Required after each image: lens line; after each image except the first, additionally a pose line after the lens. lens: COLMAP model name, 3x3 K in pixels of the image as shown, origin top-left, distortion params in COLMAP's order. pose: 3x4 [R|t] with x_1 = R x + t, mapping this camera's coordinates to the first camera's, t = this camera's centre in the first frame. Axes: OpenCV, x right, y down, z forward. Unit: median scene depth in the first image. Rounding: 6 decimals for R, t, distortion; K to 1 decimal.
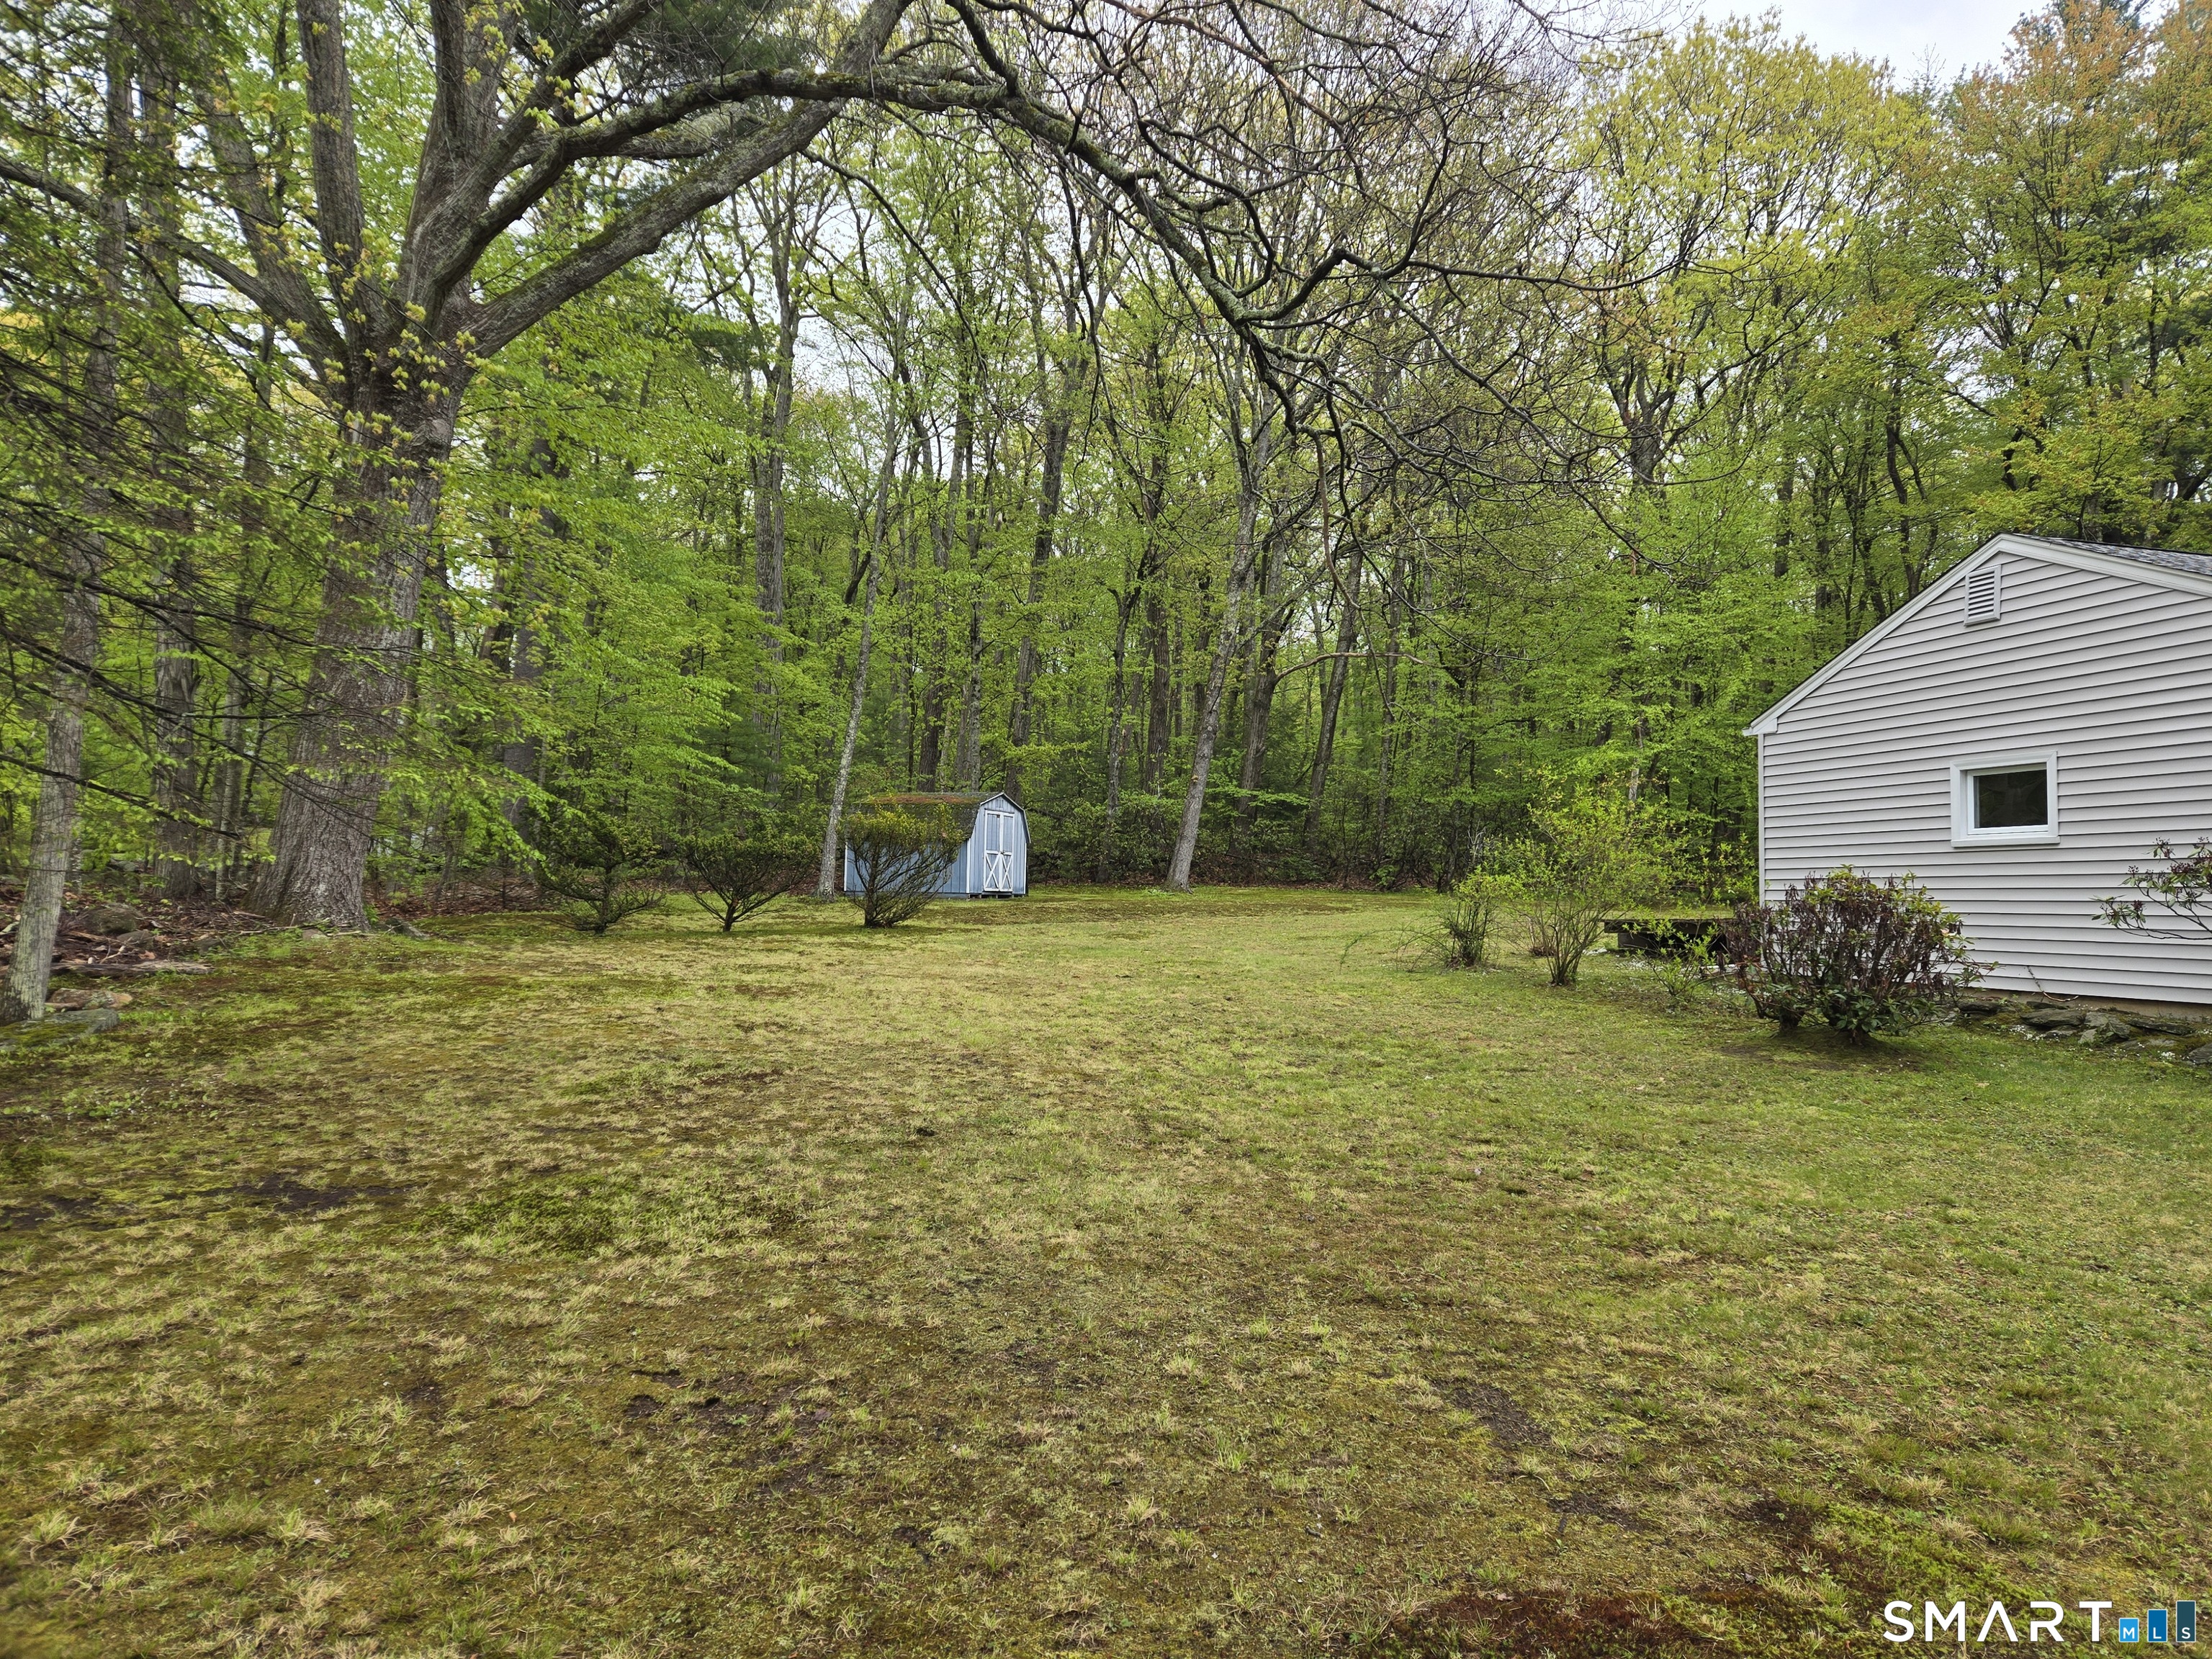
lens RADIAL K [[1470.5, 0, 1142.8], [0, 1470.5, 804.7], [0, 0, 1]] dist [0.082179, -0.064333]
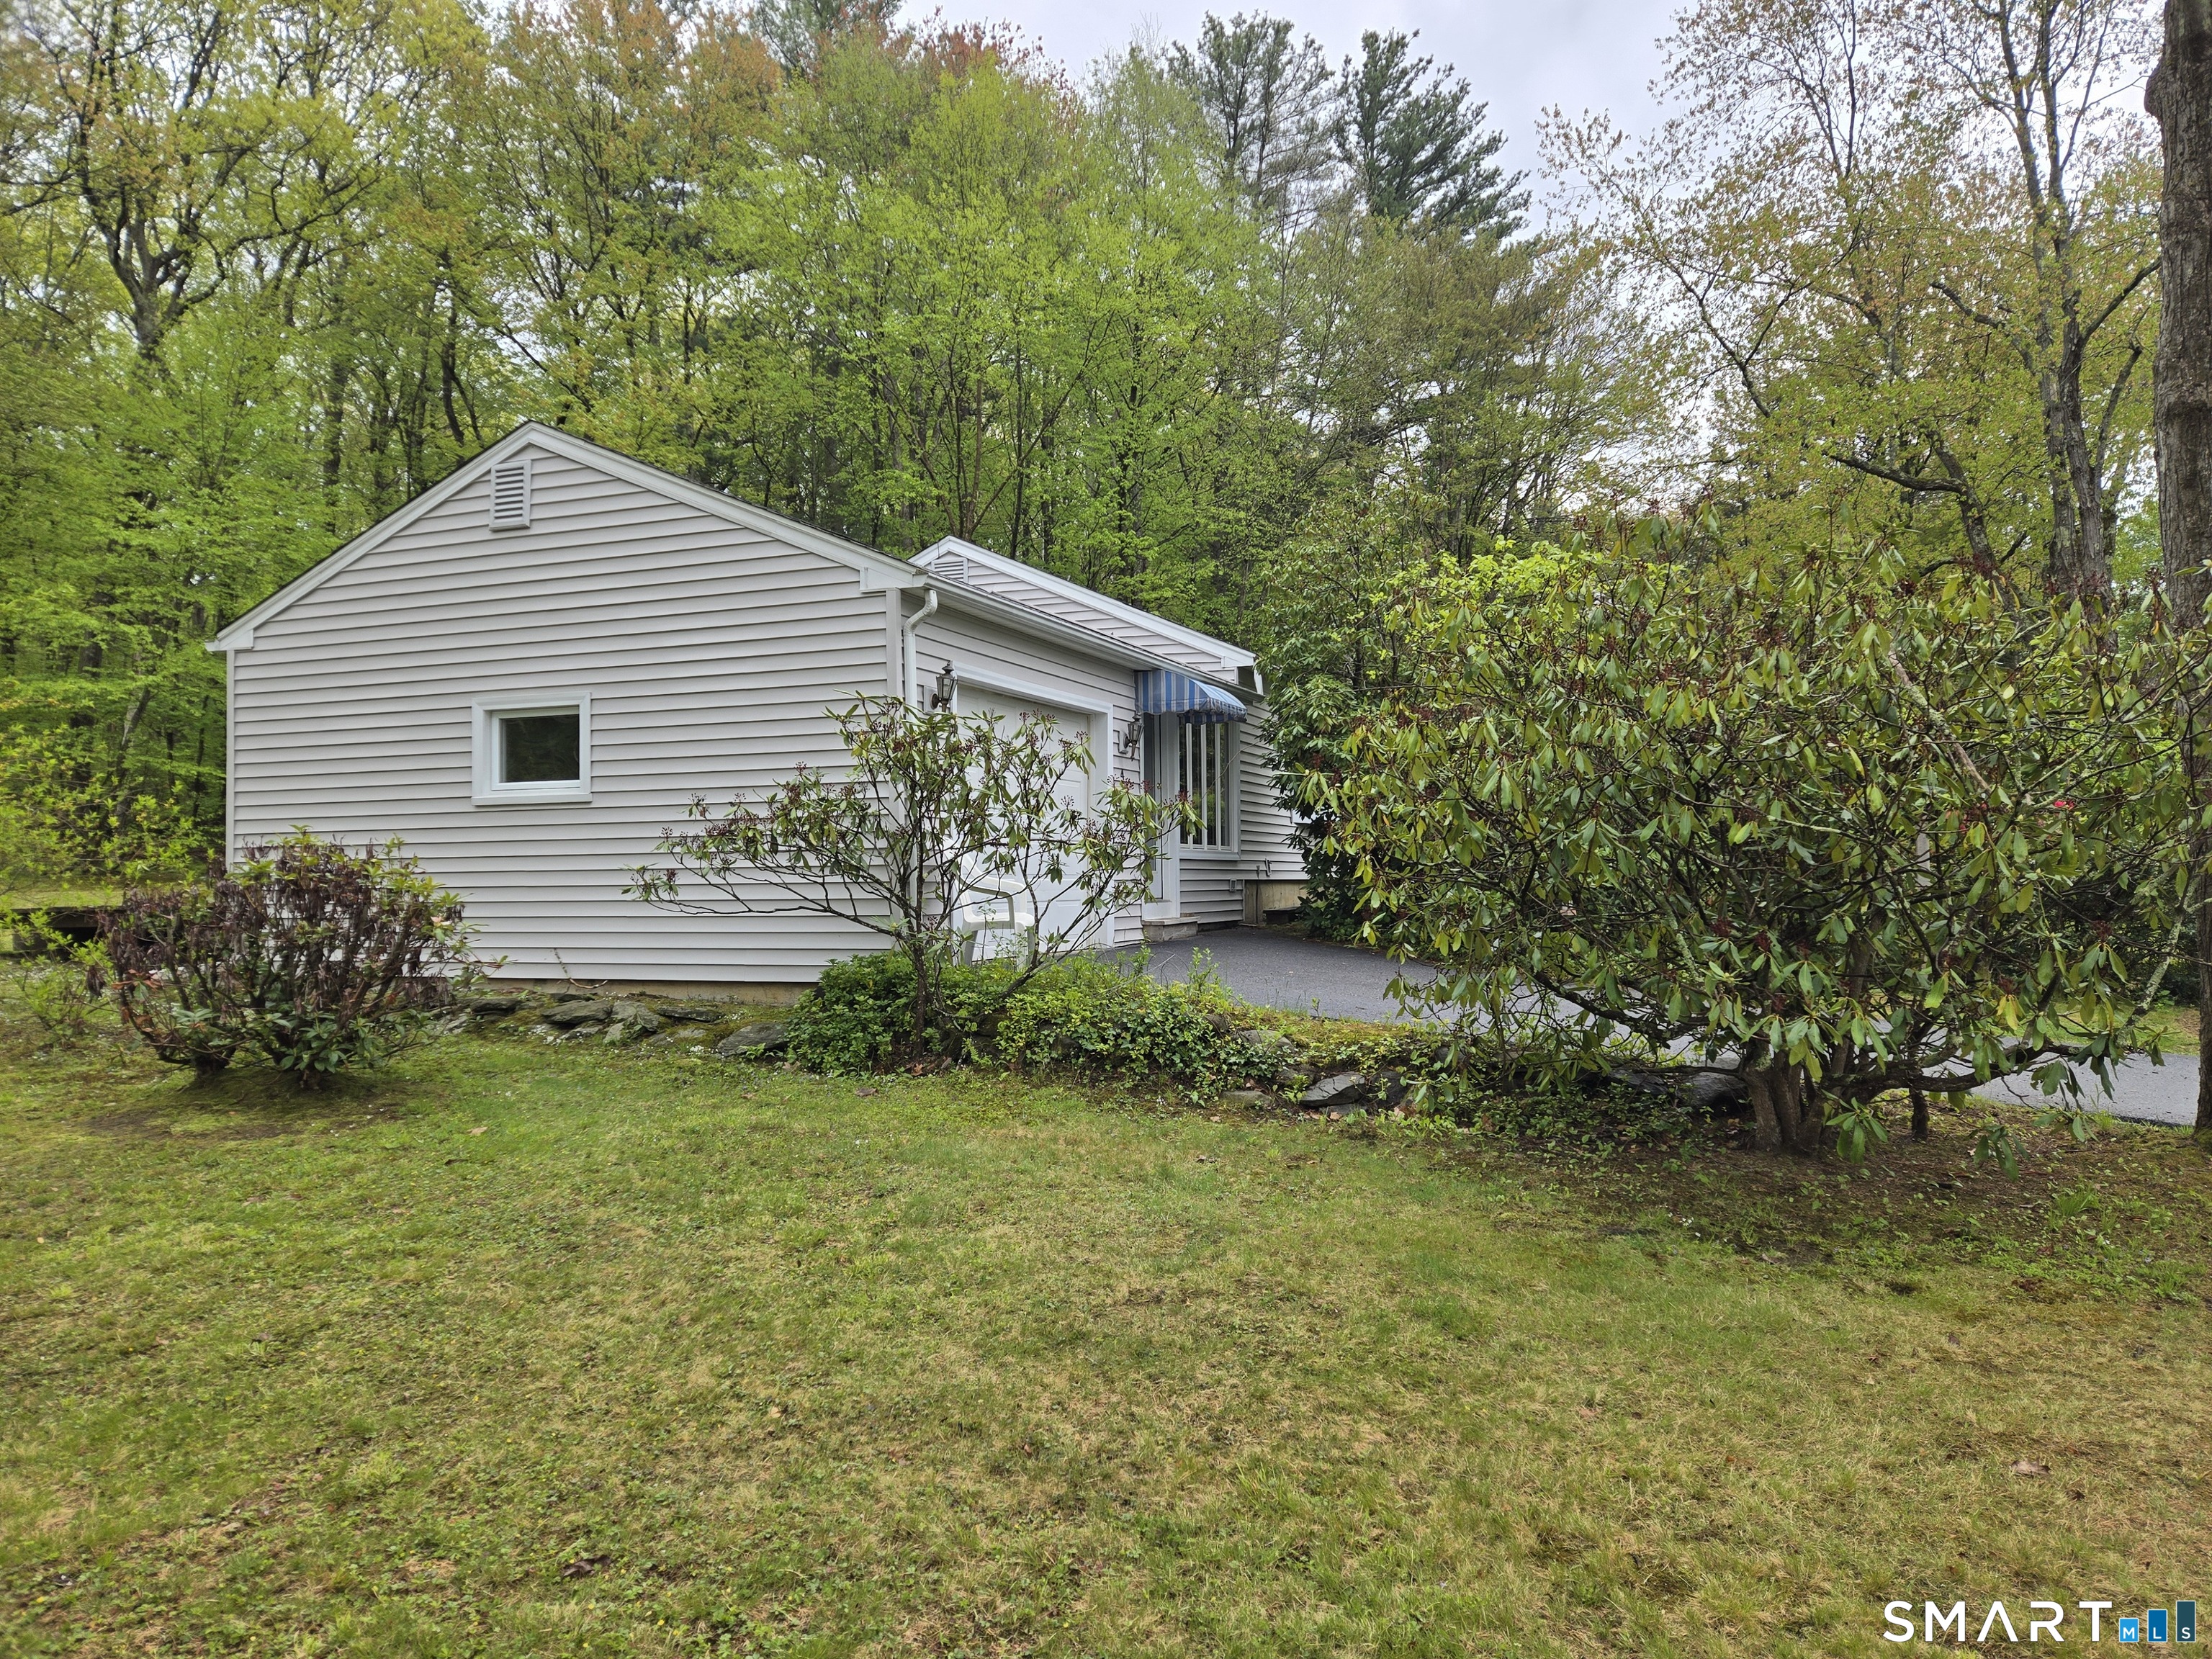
lens RADIAL K [[1460.8, 0, 1112.7], [0, 1460.8, 836.5], [0, 0, 1]] dist [0.097899, -0.069250]
pose [[0.639900, -0.003613, 0.768450, 0.152233], [-0.030206, 0.999098, 0.029850, 0.011053], [-0.767864, -0.042313, 0.639214, 0.232974]]
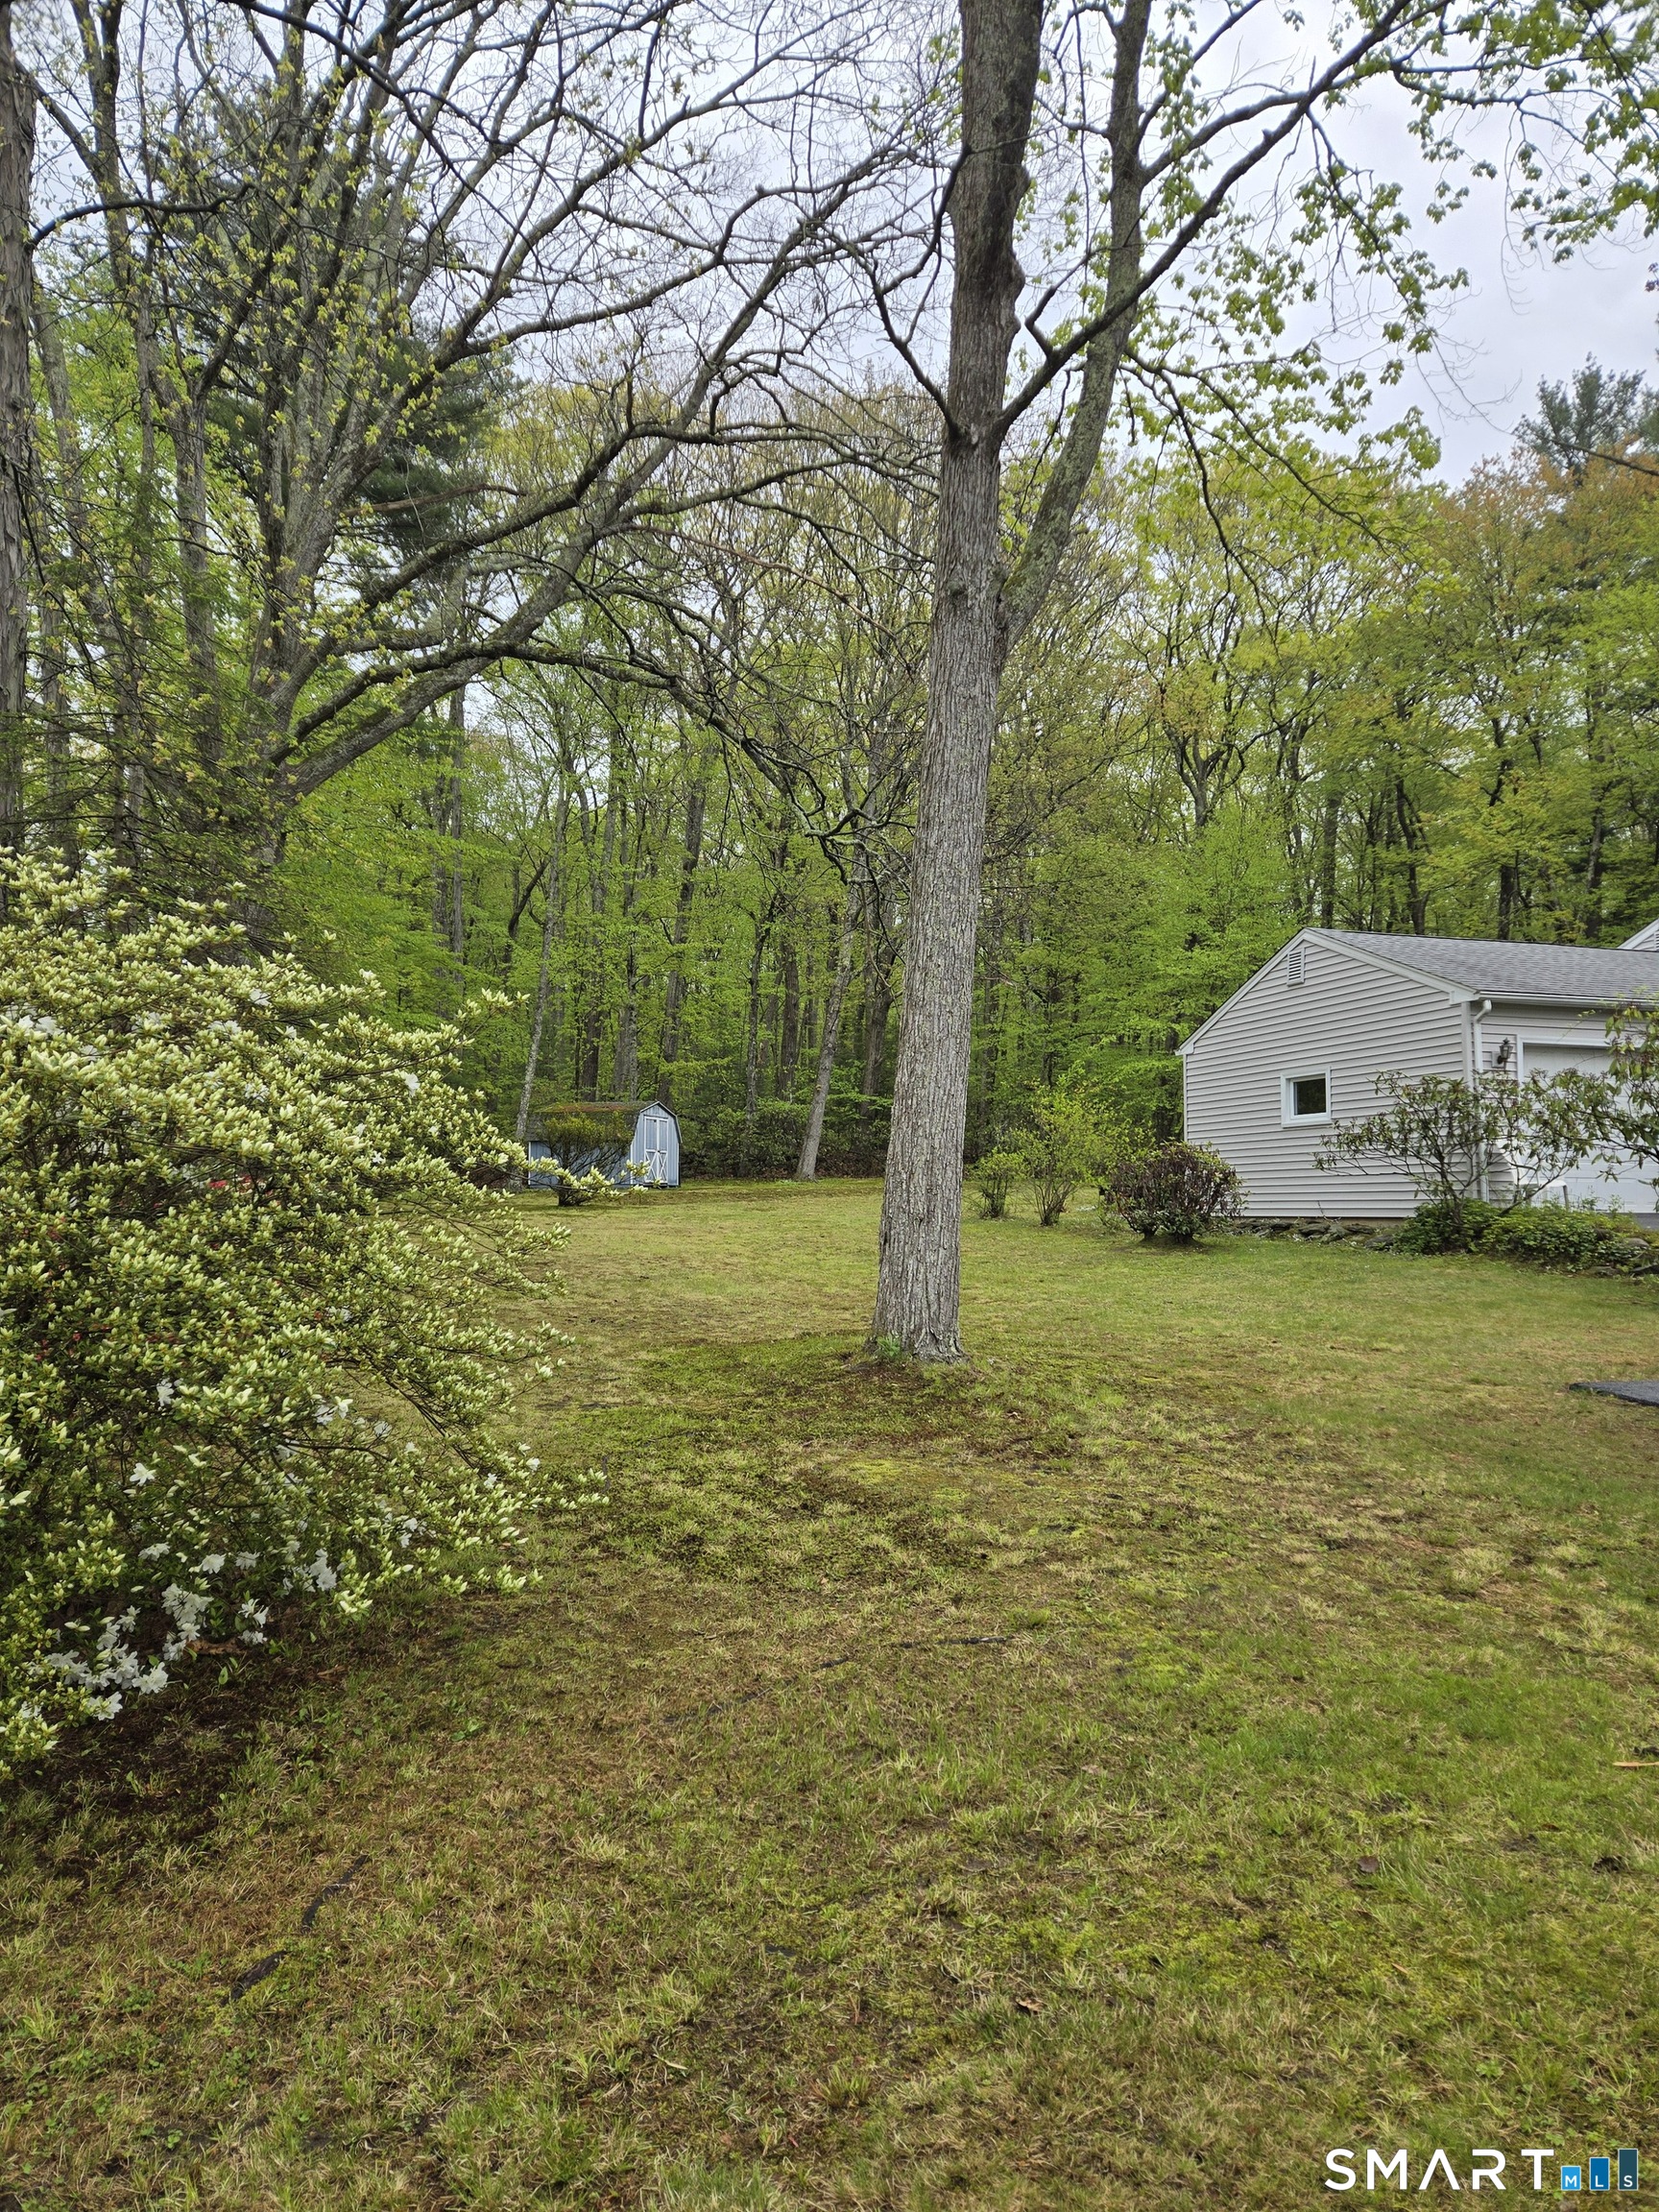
lens RADIAL K [[1460.8, 0, 830.3], [0, 1460.8, 1108.3], [0, 0, 1]] dist [0.097899, -0.069250]
pose [[0.999413, -0.016467, 0.030039, 0.025909], [0.016510, 0.999863, -0.001166, 0.002281], [-0.030016, 0.001661, 0.999548, -0.539579]]
